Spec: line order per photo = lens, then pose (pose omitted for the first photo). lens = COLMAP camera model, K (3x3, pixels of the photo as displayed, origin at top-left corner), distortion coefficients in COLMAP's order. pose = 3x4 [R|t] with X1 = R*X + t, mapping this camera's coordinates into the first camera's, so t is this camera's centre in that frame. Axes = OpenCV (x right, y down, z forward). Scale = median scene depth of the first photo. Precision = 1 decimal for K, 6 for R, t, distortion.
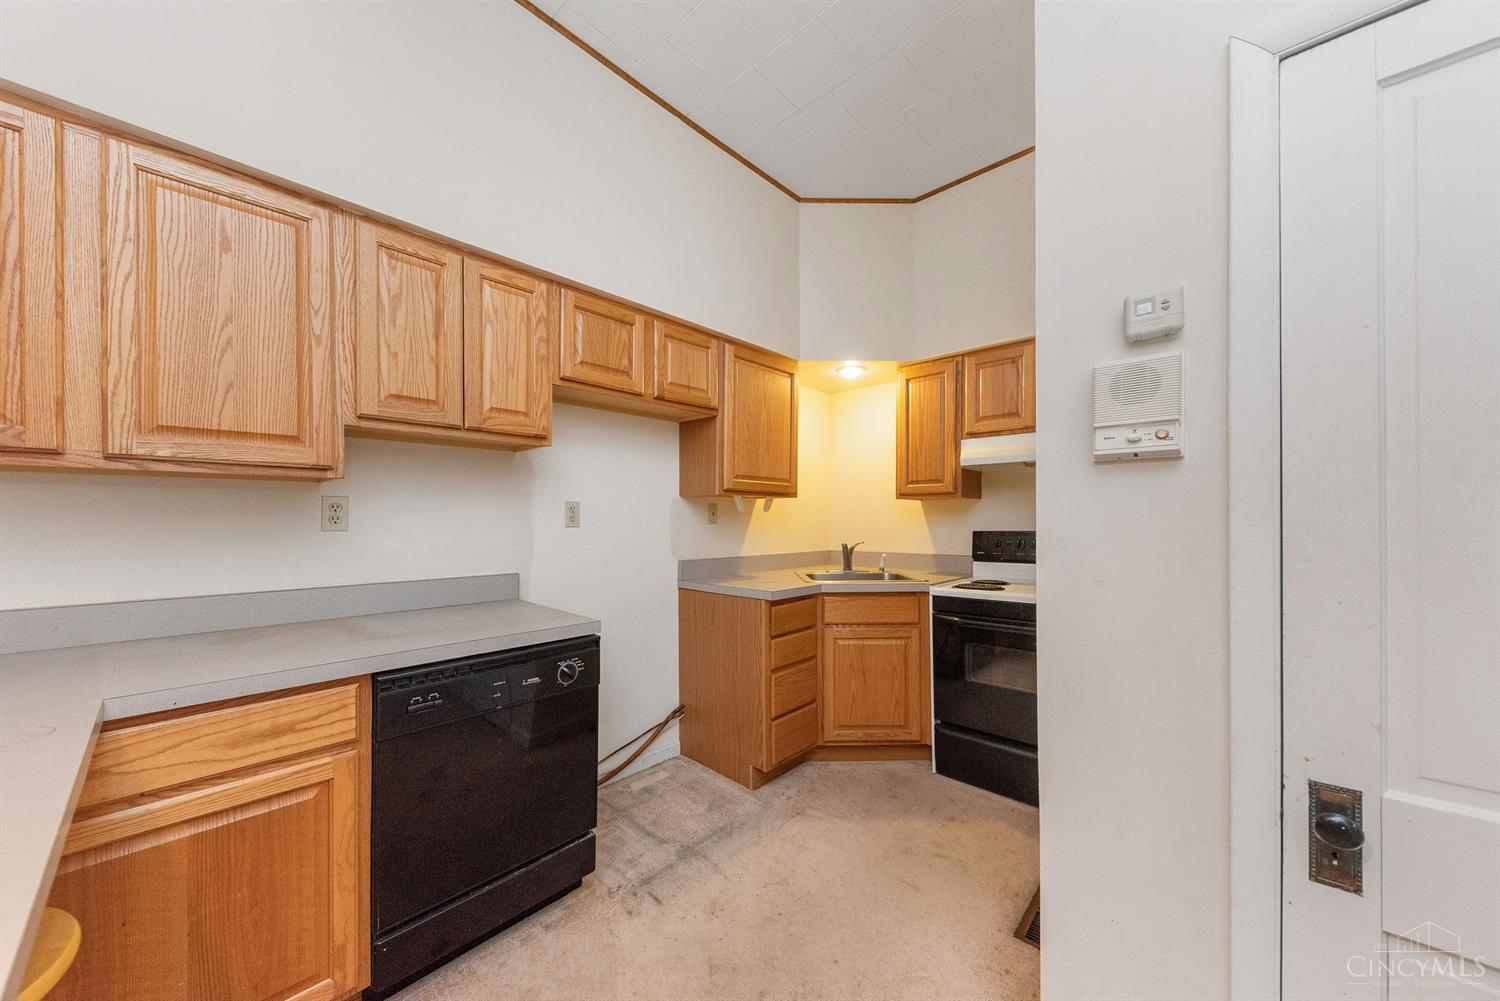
lens RADIAL K [[526.9, 0, 750.0], [0, 526.9, 500.5], [0, 0, 1]] dist [-0.000173, -0.000012]
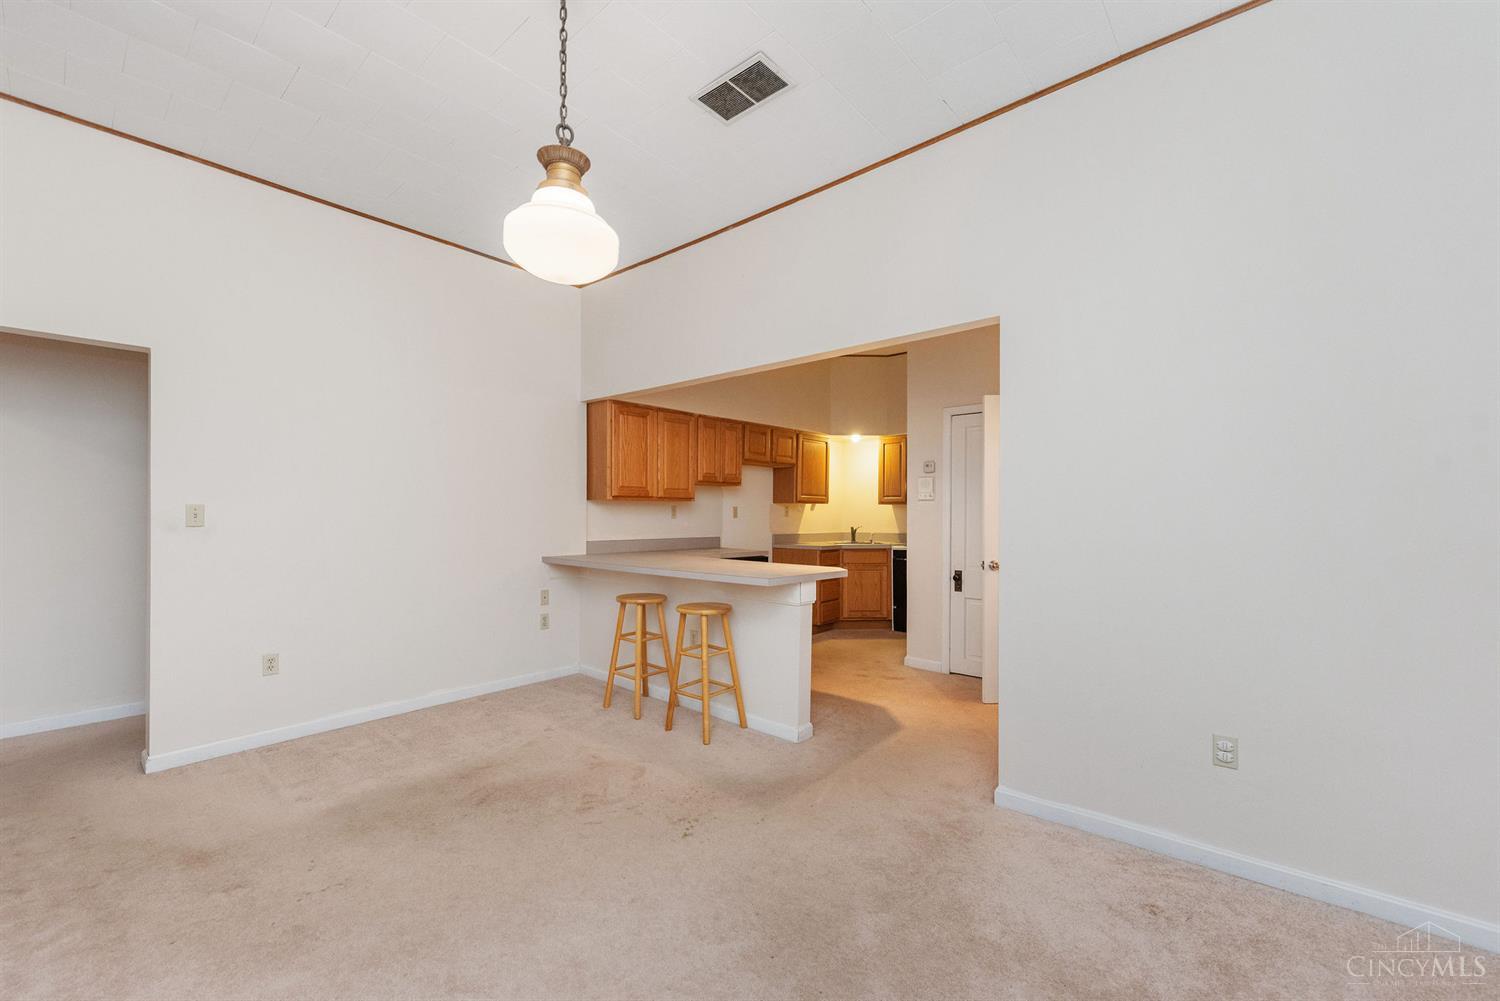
lens RADIAL K [[603.5, 0, 750.0], [0, 603.5, 500.5], [0, 0, 1]] dist [0.000014, -0.000002]
pose [[0.999721, 0.002714, 0.023476, -0.292195], [-0.002970, 0.999936, 0.010888, -0.047080], [-0.023445, -0.010955, 0.999665, -1.424871]]
